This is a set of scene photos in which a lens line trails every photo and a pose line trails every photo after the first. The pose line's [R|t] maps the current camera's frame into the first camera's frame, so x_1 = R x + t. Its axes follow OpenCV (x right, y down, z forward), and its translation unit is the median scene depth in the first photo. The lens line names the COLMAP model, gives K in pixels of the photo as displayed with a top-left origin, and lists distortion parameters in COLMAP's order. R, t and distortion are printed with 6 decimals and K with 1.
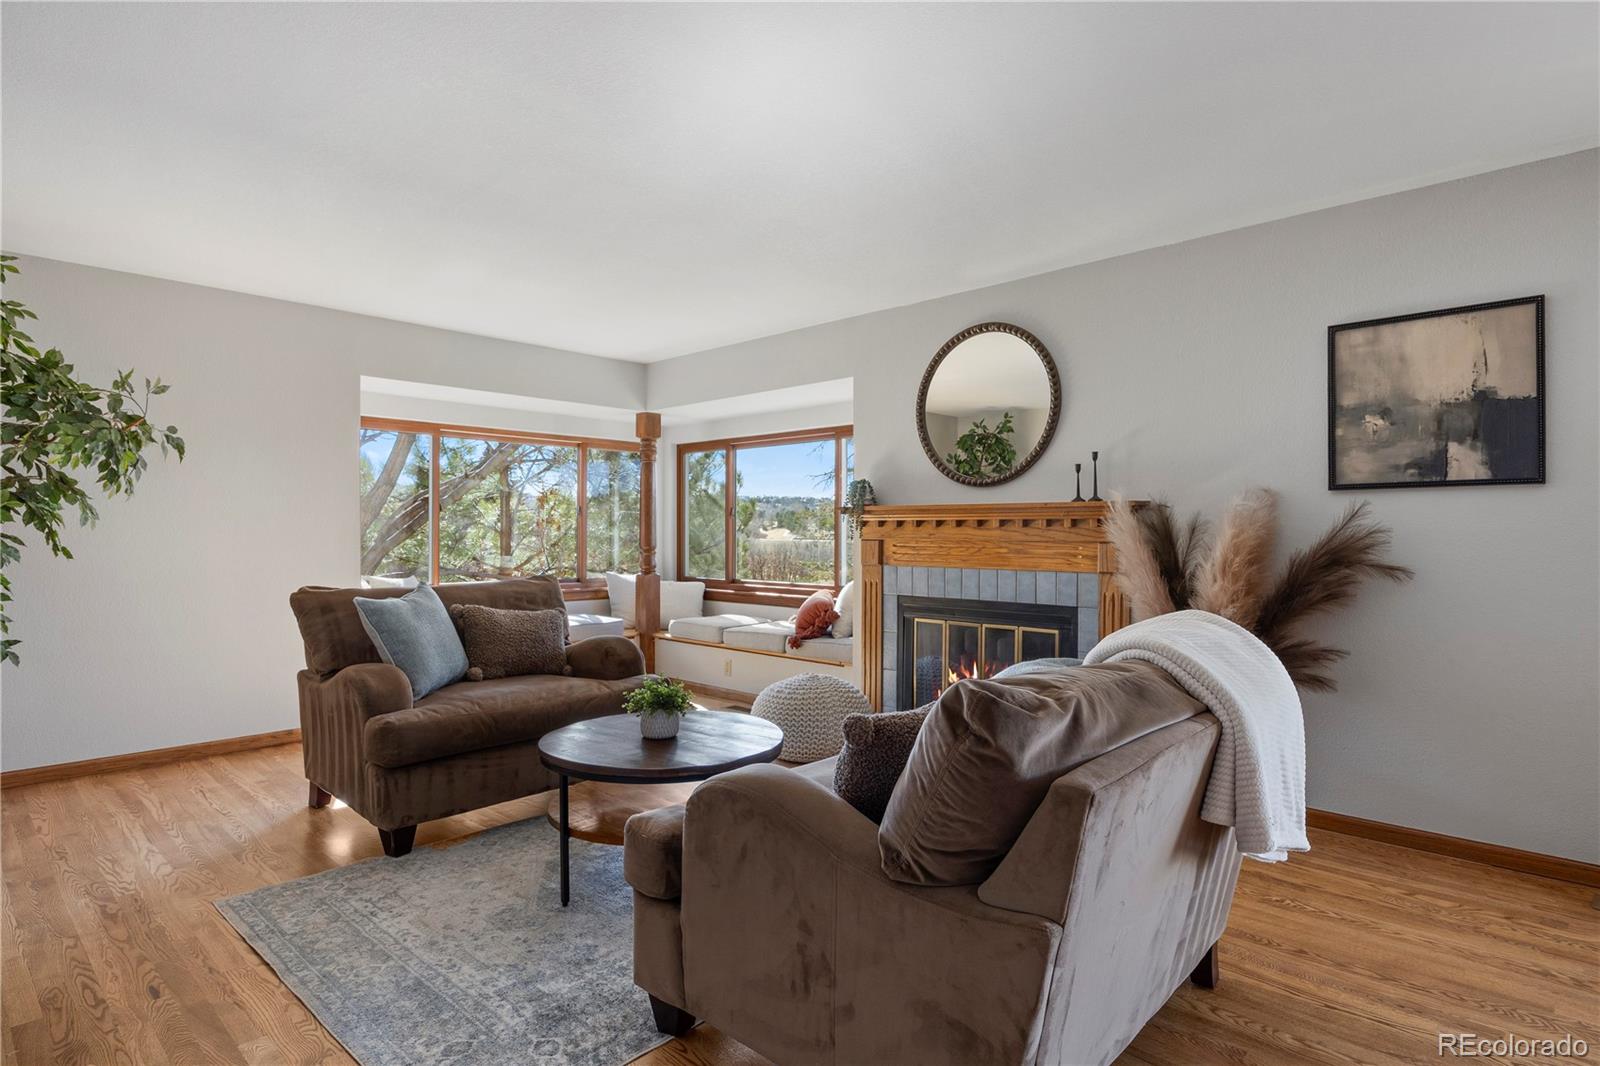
lens RADIAL K [[807.5, 0, 861.2], [0, 807.5, 534.2], [0, 0, 1]] dist [-0.023136, 0.000184]
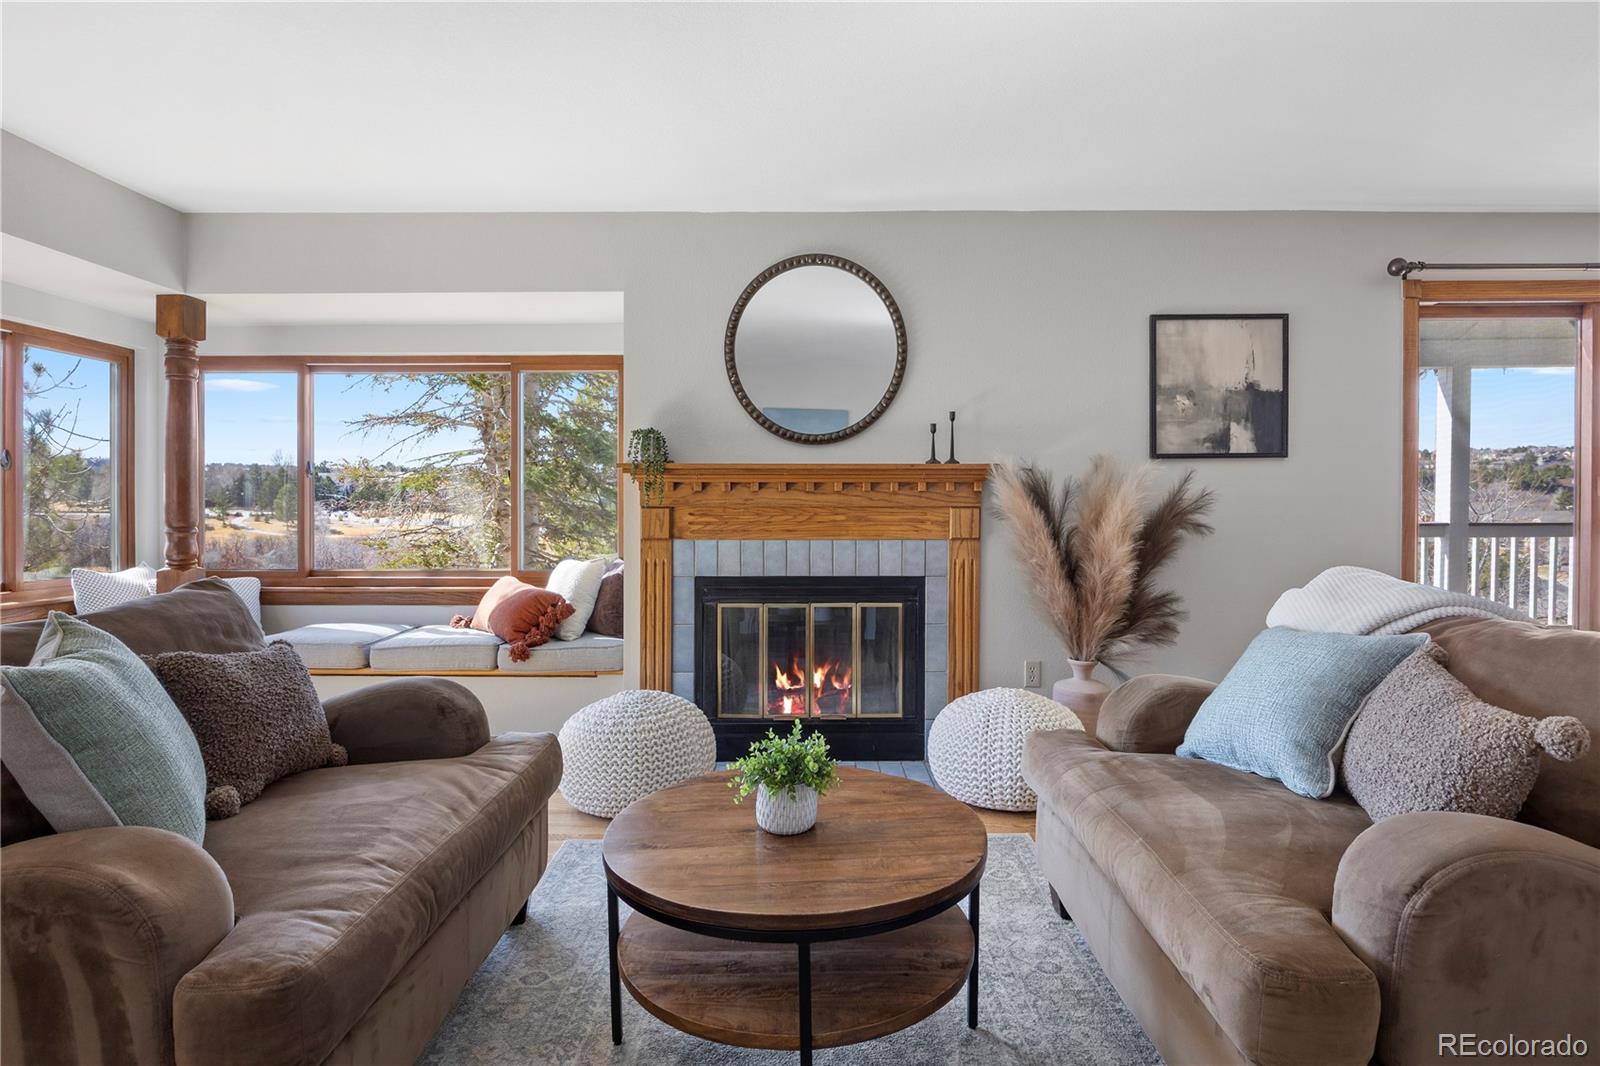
lens RADIAL K [[839.7, 0, 802.0], [0, 839.7, 497.0], [0, 0, 1]] dist [-0.015815, -0.000893]
pose [[0.755979, -0.002487, 0.654591, -0.483805], [0.004699, 0.999988, -0.001628, -0.000827], [-0.654579, 0.004307, 0.755981, 0.362824]]
